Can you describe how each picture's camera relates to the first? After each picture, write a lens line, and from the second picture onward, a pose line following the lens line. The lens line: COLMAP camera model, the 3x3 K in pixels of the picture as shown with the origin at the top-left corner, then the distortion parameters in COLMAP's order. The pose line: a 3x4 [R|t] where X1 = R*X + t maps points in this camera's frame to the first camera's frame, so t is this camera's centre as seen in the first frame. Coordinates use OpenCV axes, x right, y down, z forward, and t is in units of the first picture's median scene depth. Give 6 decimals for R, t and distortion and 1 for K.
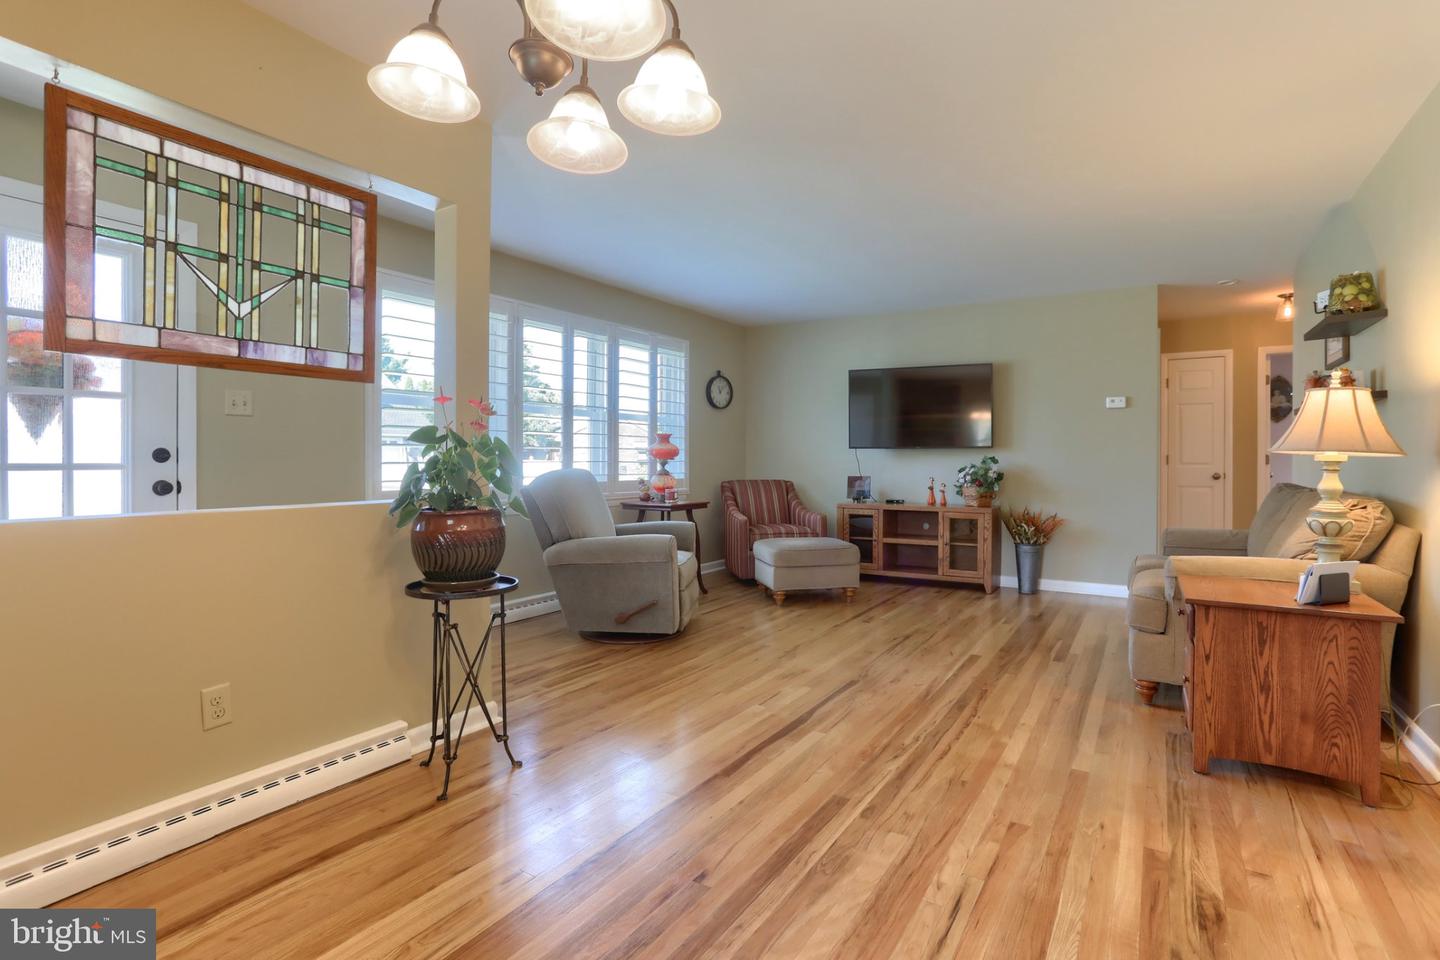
lens RADIAL K [[708.4, 0, 727.5], [0, 708.4, 466.5], [0, 0, 1]] dist [-0.056216, 0.027229]
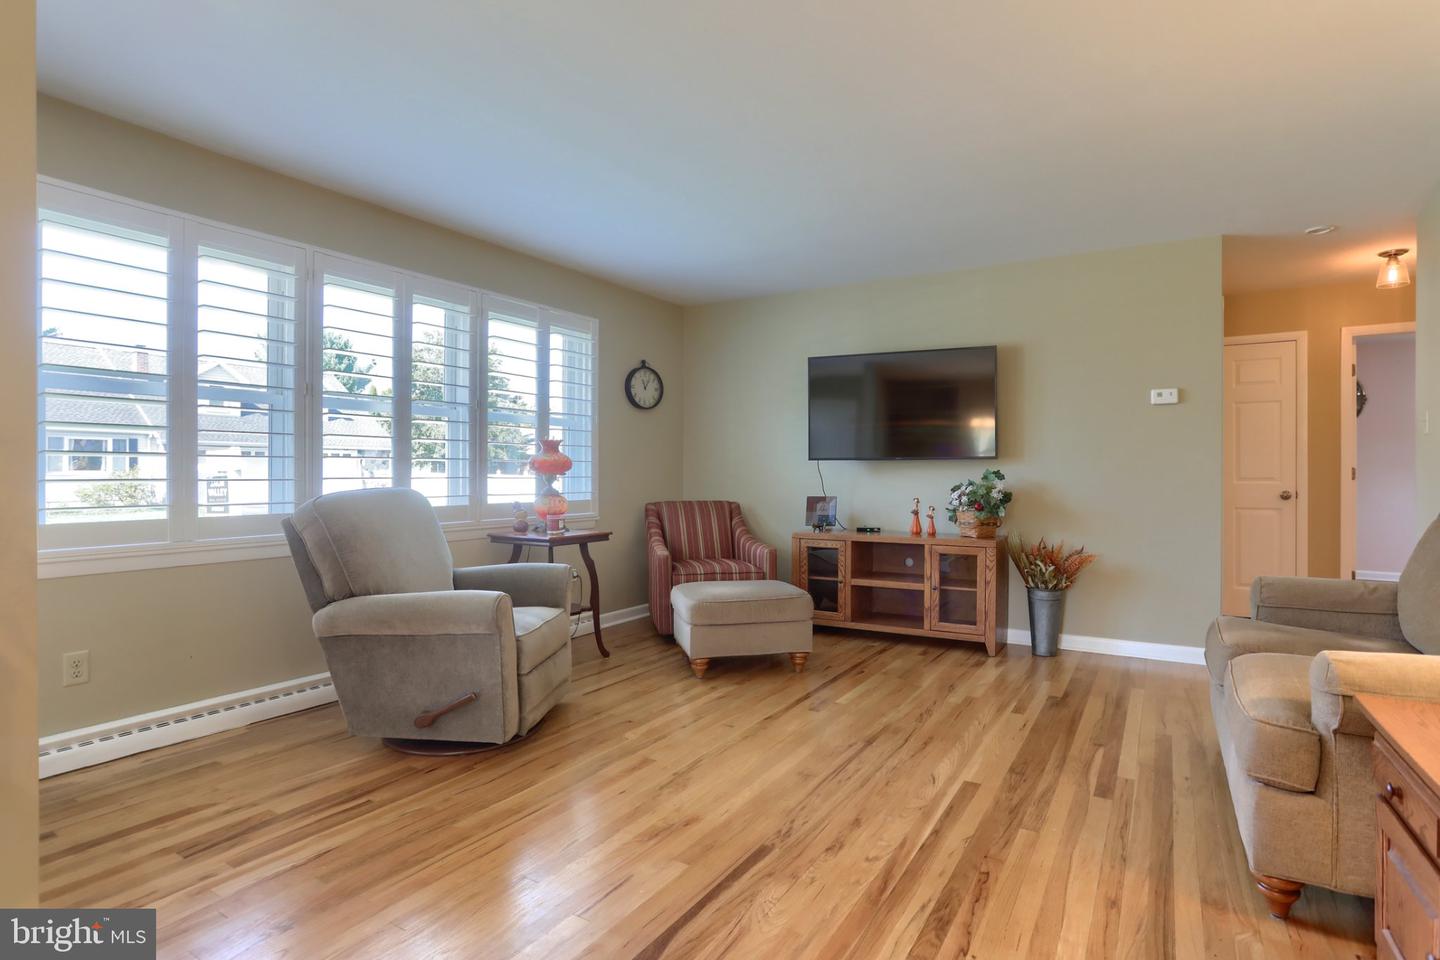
lens RADIAL K [[733.5, 0, 725.4], [0, 733.5, 475.6], [0, 0, 1]] dist [-0.054457, 0.024363]
pose [[0.999986, -0.000644, 0.005337, 0.088931], [0.000686, 0.999969, -0.007840, -0.002873], [-0.005332, 0.007843, 0.999955, 0.239902]]
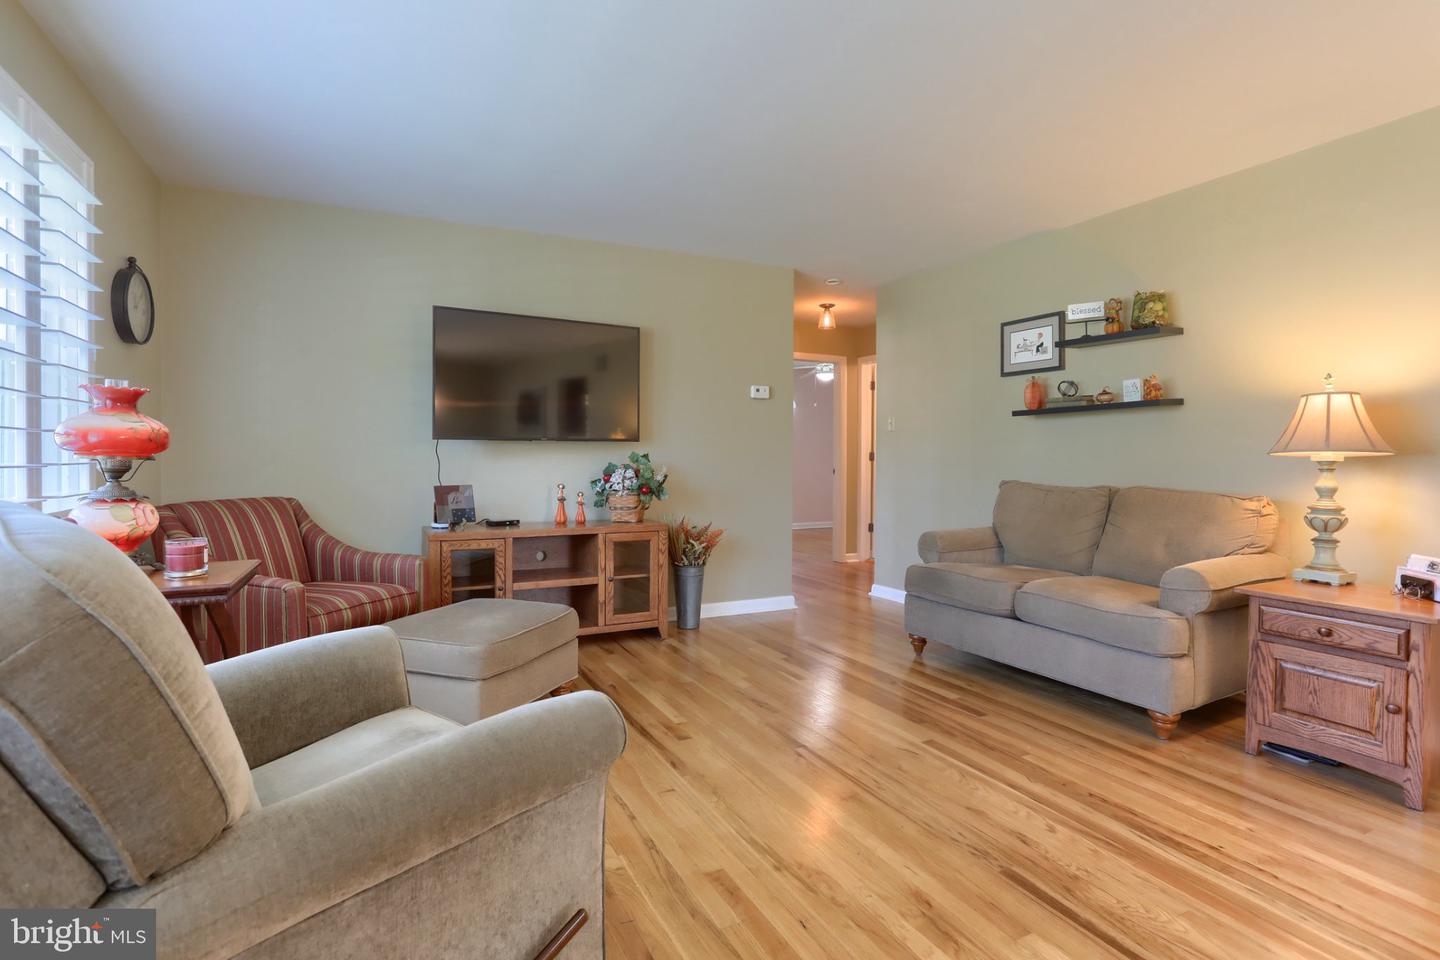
lens RADIAL K [[717.7, 0, 705.7], [0, 717.7, 462.0], [0, 0, 1]] dist [-0.065921, 0.029039]
pose [[0.530897, -0.006738, 0.847410, -0.242349], [0.008654, 0.999959, 0.002529, -0.006443], [-0.847392, 0.005991, 0.530933, 0.566888]]
